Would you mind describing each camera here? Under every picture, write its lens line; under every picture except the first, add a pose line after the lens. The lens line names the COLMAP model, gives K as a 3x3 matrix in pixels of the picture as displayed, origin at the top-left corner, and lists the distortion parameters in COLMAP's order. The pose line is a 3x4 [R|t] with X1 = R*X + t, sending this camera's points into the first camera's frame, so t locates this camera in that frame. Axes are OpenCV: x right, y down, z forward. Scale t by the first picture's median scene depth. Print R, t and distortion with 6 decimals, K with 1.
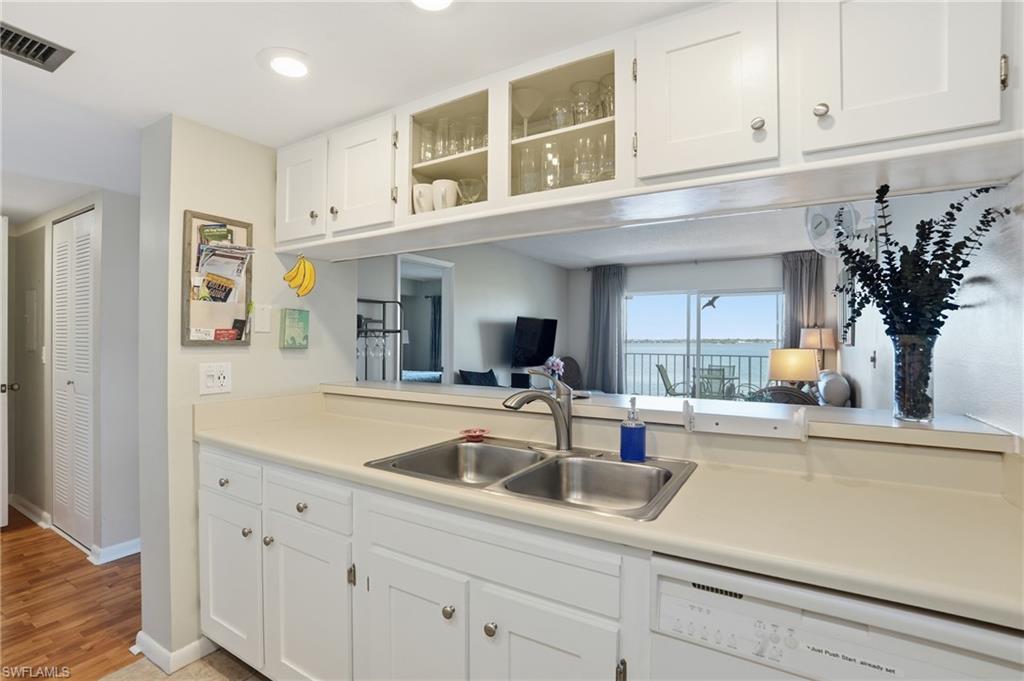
lens RADIAL K [[481.2, 0, 515.0], [0, 481.2, 340.4], [0, 0, 1]] dist [-0.039665, 0.009026]
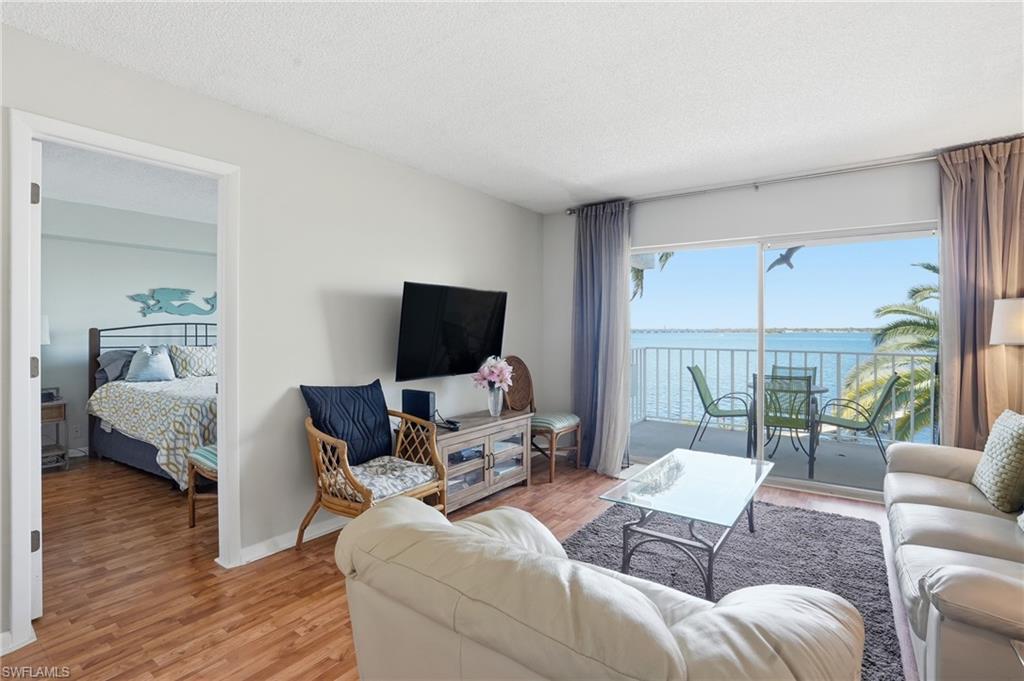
lens RADIAL K [[481.2, 0, 513.6], [0, 481.2, 332.3], [0, 0, 1]] dist [-0.039665, 0.009026]
pose [[0.996349, -0.003898, -0.085281, 0.152405], [0.004139, 0.999988, 0.002657, 0.003525], [0.085270, -0.003000, 0.996353, 0.450037]]
